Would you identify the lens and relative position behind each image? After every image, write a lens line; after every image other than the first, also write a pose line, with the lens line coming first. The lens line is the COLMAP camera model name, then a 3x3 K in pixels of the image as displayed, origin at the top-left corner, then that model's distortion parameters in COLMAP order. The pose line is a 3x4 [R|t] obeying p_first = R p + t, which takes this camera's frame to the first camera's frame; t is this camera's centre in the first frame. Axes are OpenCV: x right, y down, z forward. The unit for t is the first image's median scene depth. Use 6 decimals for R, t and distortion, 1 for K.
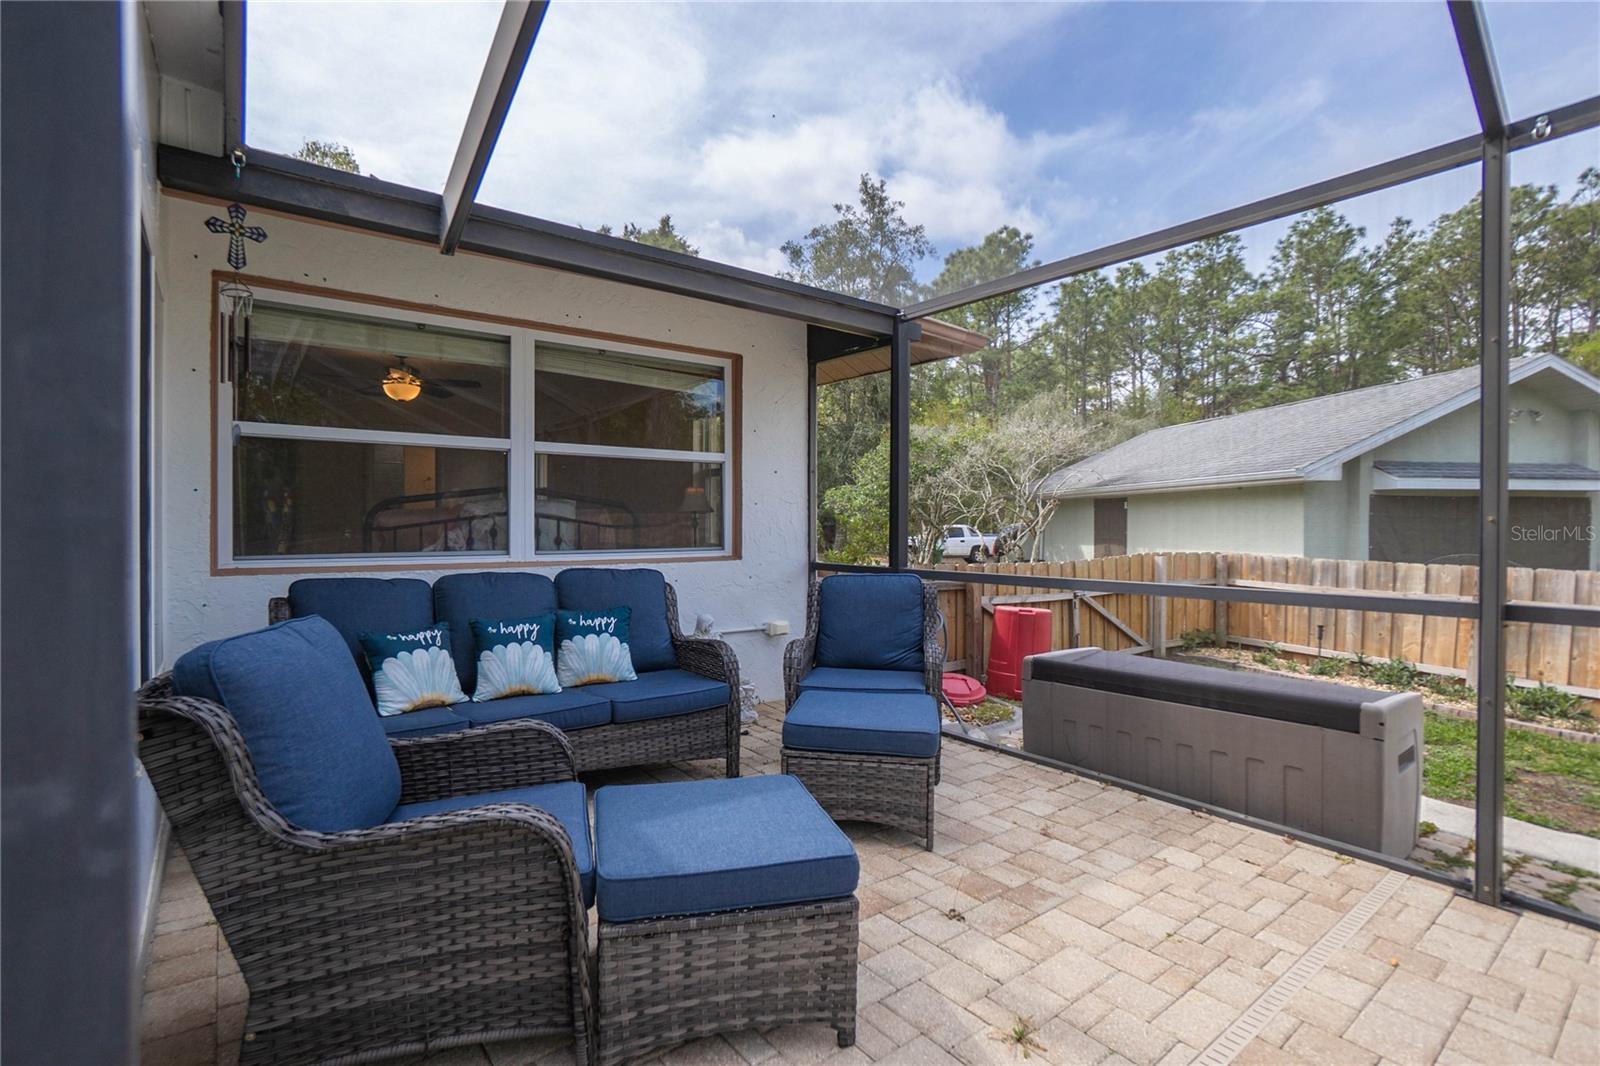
lens RADIAL K [[739.3, 0, 771.4], [0, 739.3, 528.4], [0, 0, 1]] dist [-0.011809, 0.002597]
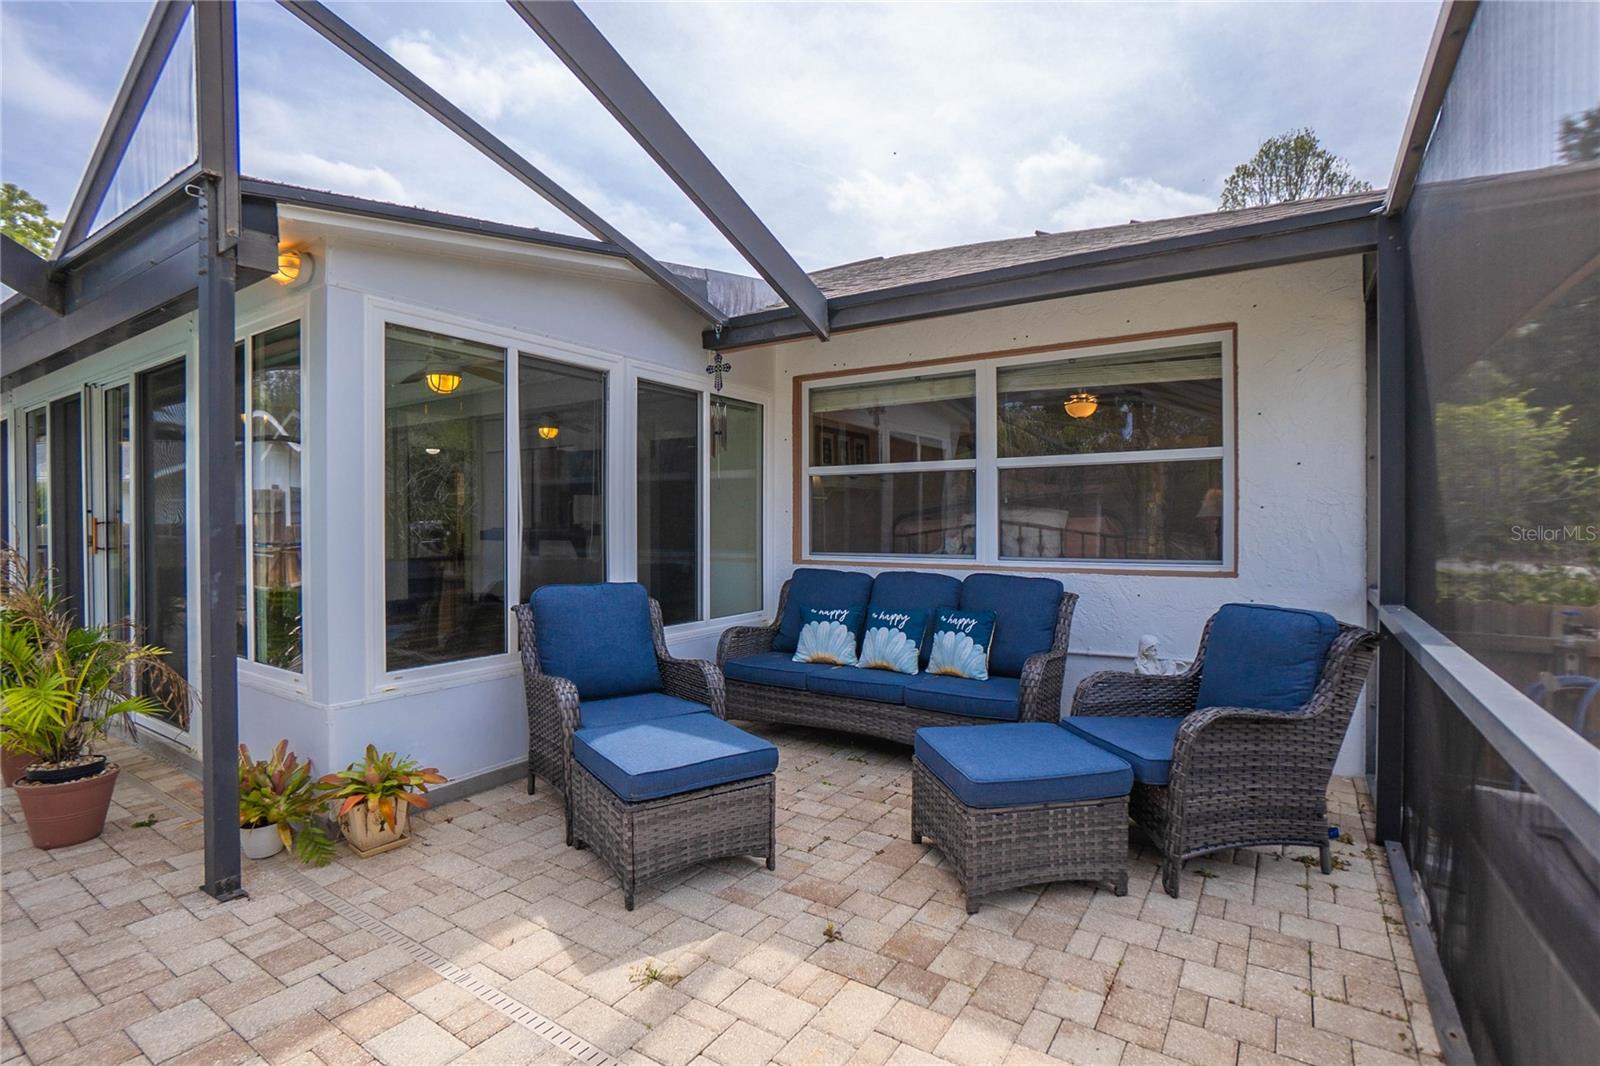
lens RADIAL K [[739.3, 0, 797.3], [0, 739.3, 527.4], [0, 0, 1]] dist [-0.011809, 0.002597]
pose [[0.365147, 0.003073, -0.930945, 0.710148], [-0.002964, 0.999993, 0.002138, -0.017234], [0.930945, 0.001978, 0.365154, 0.365345]]
